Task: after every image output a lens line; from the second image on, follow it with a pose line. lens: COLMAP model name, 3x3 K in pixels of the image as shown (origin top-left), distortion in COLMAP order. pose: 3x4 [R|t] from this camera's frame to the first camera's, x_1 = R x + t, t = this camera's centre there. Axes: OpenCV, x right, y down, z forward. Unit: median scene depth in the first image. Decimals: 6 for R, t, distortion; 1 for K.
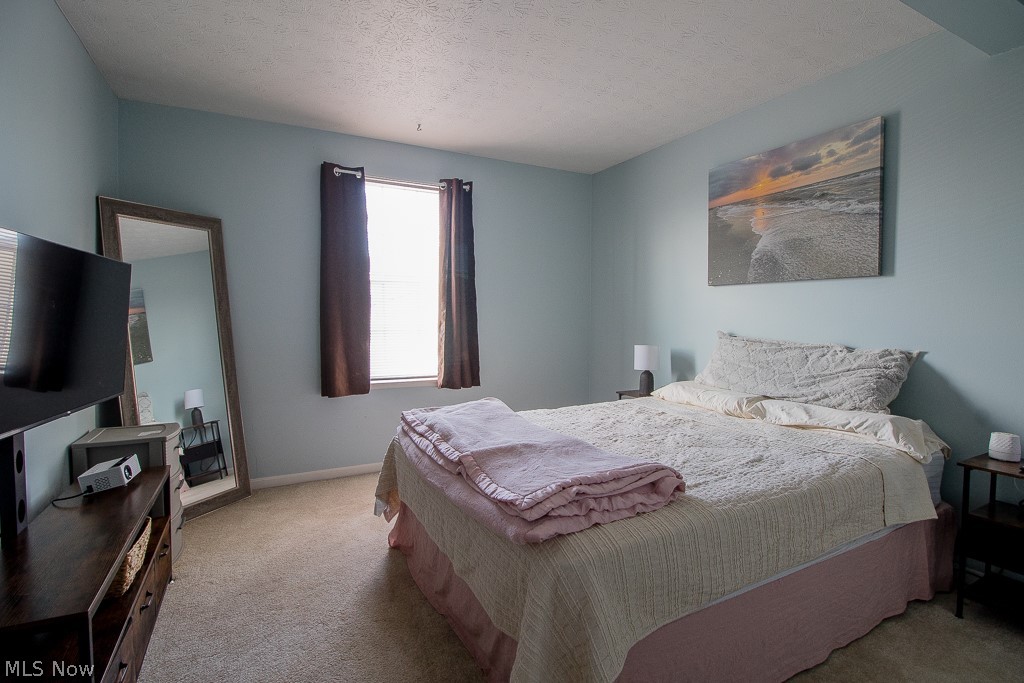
lens RADIAL K [[490.6, 0, 512.1], [0, 490.6, 335.1], [0, 0, 1]] dist [0.002299, -0.013997]
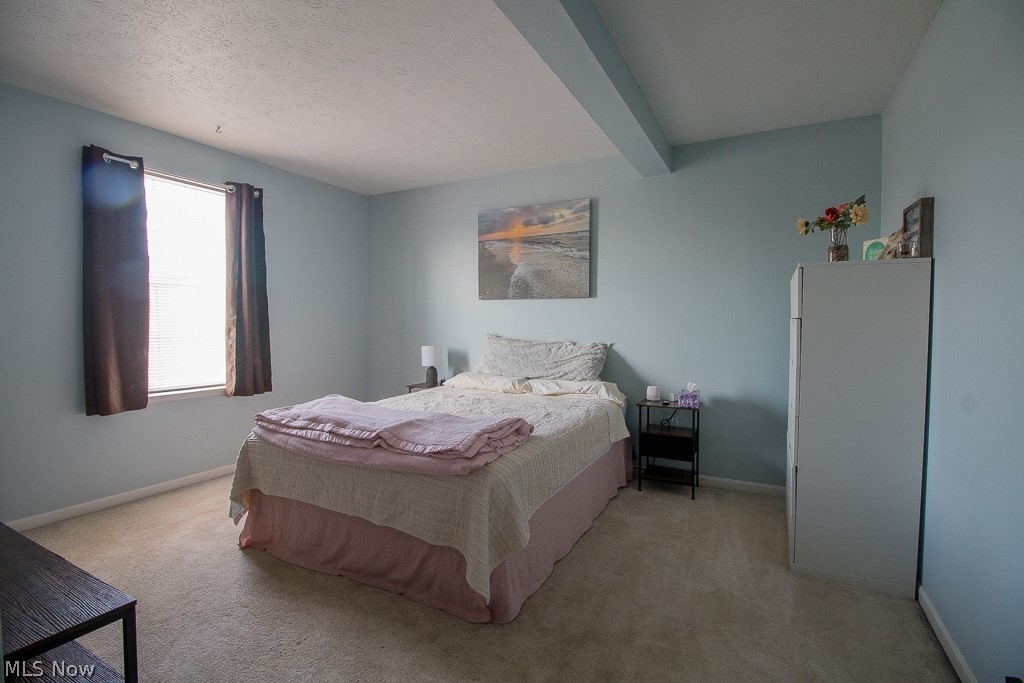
lens RADIAL K [[472.5, 0, 515.7], [0, 472.5, 335.8], [0, 0, 1]] dist [0.001278, -0.014211]
pose [[0.822946, -0.015945, 0.567896, -0.307969], [0.021137, 0.999773, -0.002559, 0.004131], [-0.567727, 0.014110, 0.823096, -0.132278]]
